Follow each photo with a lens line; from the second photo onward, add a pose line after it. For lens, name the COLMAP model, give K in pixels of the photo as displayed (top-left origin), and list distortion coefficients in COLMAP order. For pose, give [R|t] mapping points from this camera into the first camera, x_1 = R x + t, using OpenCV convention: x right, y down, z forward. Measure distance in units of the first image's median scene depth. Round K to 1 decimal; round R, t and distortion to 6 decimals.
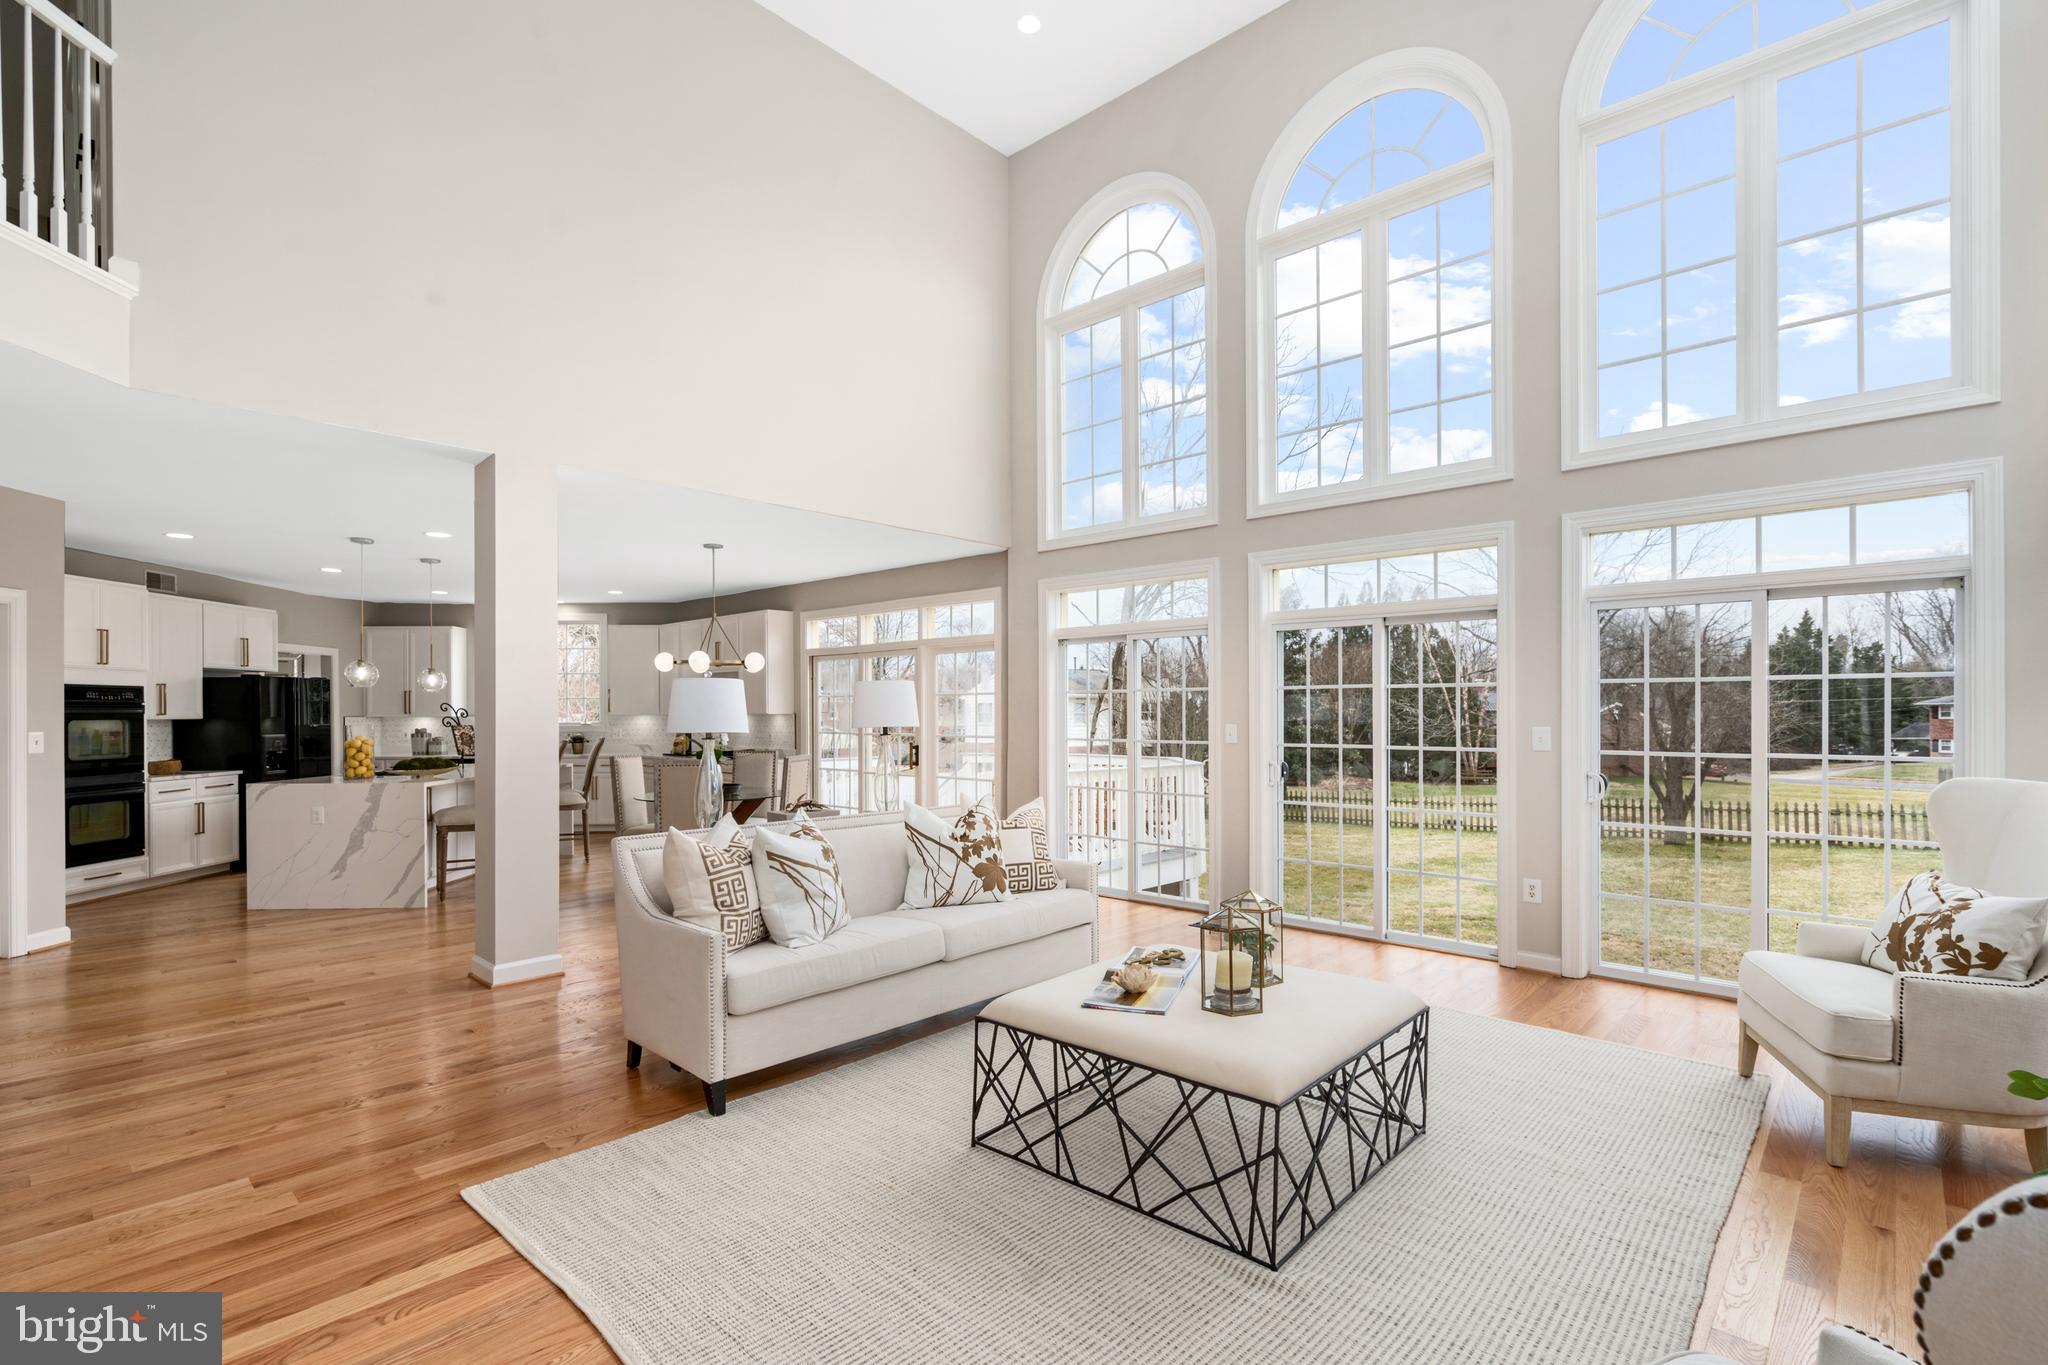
lens RADIAL K [[931.5, 0, 1014.3], [0, 931.5, 713.0], [0, 0, 1]] dist [-0.004120, -0.000019]
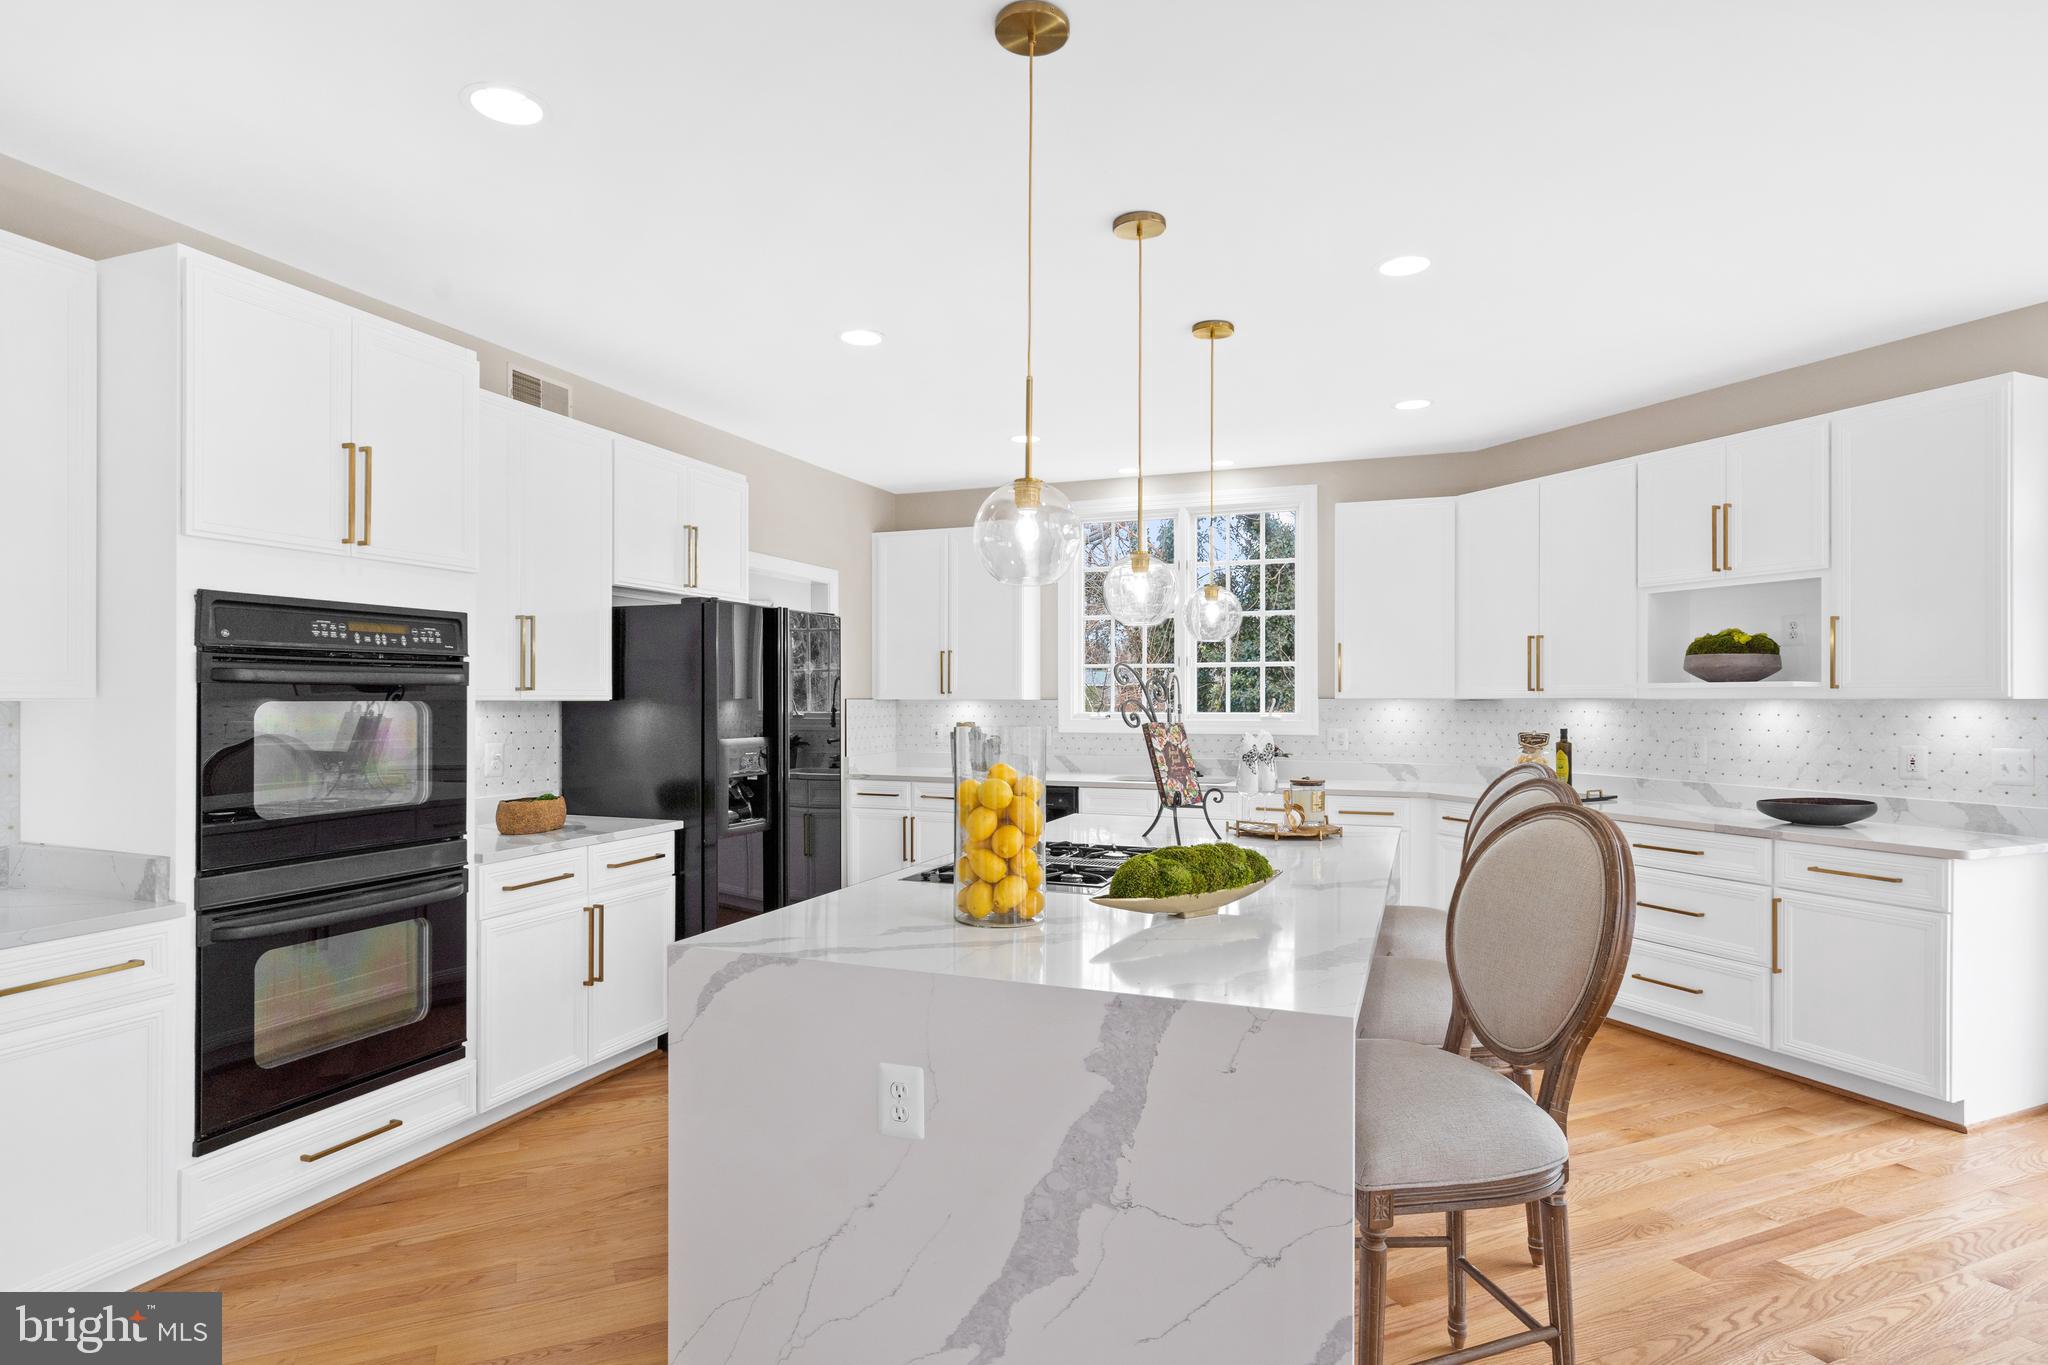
lens RADIAL K [[1074.0, 0, 1017.8], [0, 1074.0, 698.7], [0, 0, 1]] dist [0.000696, 0.000359]
pose [[0.916799, 0.006606, -0.399293, -0.525195], [-0.007397, 0.999973, -0.000441, 0.004562], [0.399280, 0.003358, 0.916823, 0.649068]]
